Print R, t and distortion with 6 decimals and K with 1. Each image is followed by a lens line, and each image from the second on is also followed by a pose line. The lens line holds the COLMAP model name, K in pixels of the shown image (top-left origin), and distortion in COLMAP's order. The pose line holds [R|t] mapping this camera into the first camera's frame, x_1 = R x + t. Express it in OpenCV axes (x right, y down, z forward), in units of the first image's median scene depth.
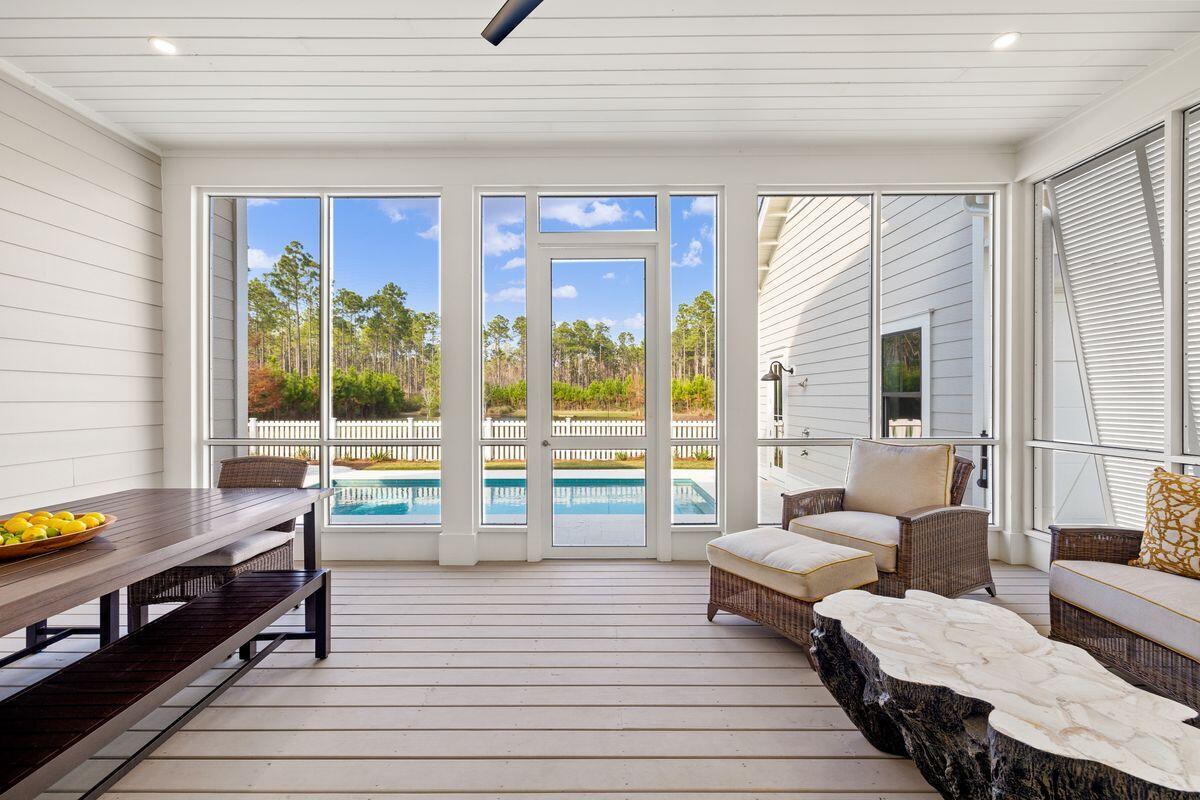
lens RADIAL K [[518.5, 0, 597.9], [0, 518.5, 401.0], [0, 0, 1]] dist [0.010021, -0.000101]
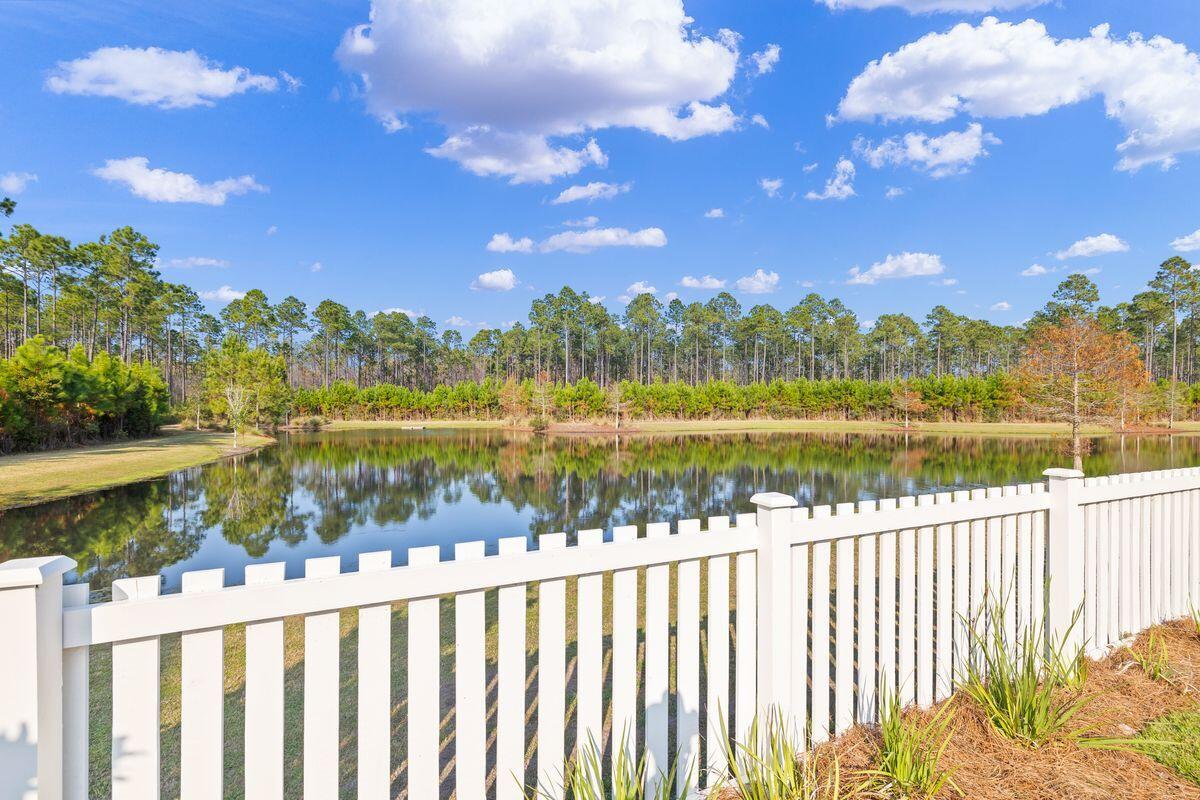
lens RADIAL K [[518.5, 0, 590.6], [0, 518.5, 403.4], [0, 0, 1]] dist [0.010021, -0.000101]
pose [[0.919953, 0.003762, 0.392011, -0.121480], [0.000463, 0.999943, -0.010682, 0.000672], [-0.392028, 0.010008, 0.919899, 0.173014]]
